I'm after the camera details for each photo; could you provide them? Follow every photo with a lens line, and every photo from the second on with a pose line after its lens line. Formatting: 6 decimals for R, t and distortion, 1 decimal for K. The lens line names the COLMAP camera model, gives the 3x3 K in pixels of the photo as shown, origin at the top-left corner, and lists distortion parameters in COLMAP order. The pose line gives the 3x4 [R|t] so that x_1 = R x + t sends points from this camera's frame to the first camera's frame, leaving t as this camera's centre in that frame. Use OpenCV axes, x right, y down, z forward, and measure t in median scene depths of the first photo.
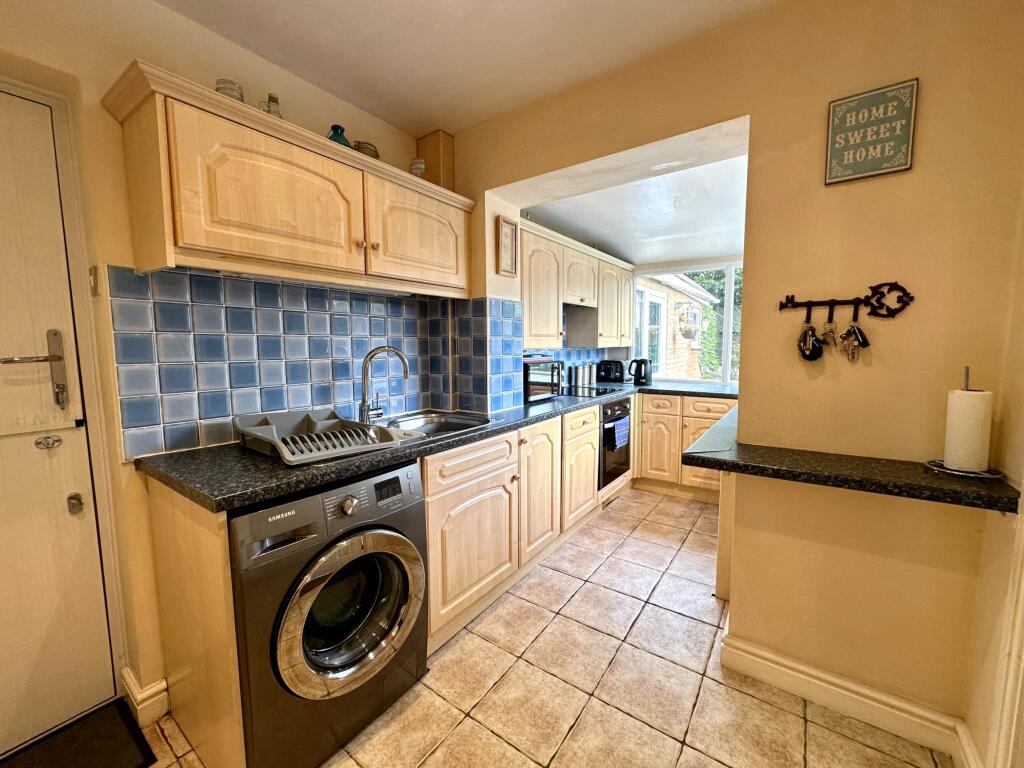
lens RADIAL K [[412.7, 0, 510.0], [0, 412.7, 383.6], [0, 0, 1]] dist [0.000464, 0.000174]
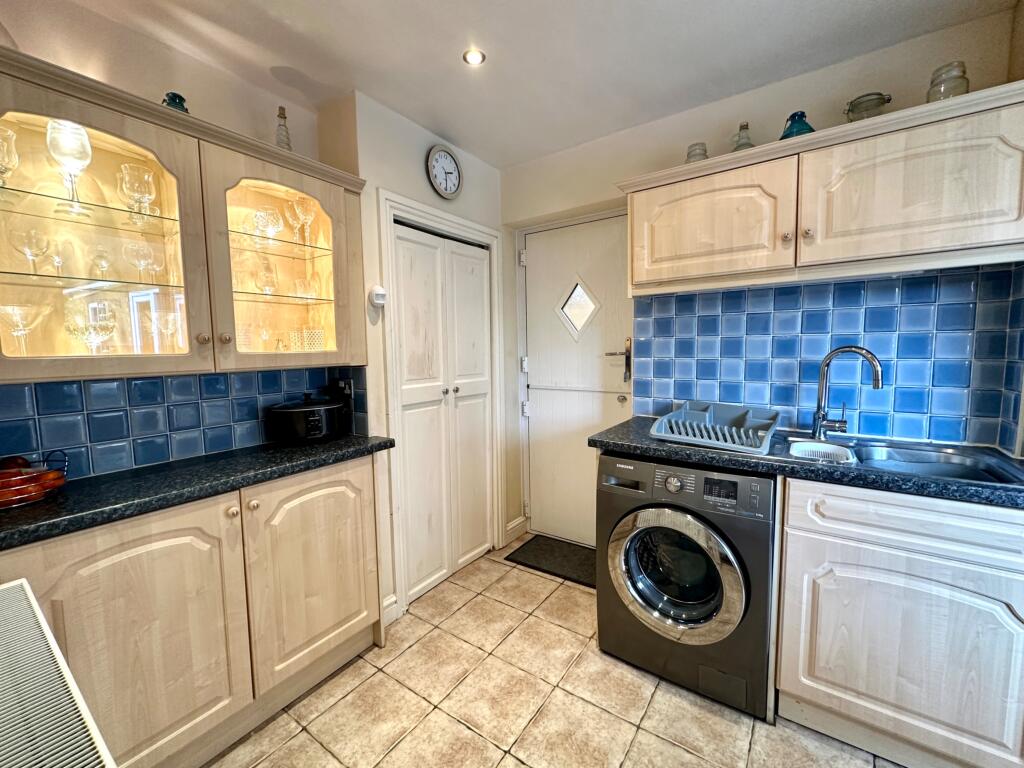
lens RADIAL K [[412.7, 0, 511.2], [0, 412.7, 383.1], [0, 0, 1]] dist [0.000464, 0.000174]
pose [[0.018930, 0.091414, -0.995633, 0.622535], [-0.079320, 0.992810, 0.089646, -0.048032], [0.996669, 0.077276, 0.026045, 0.406271]]
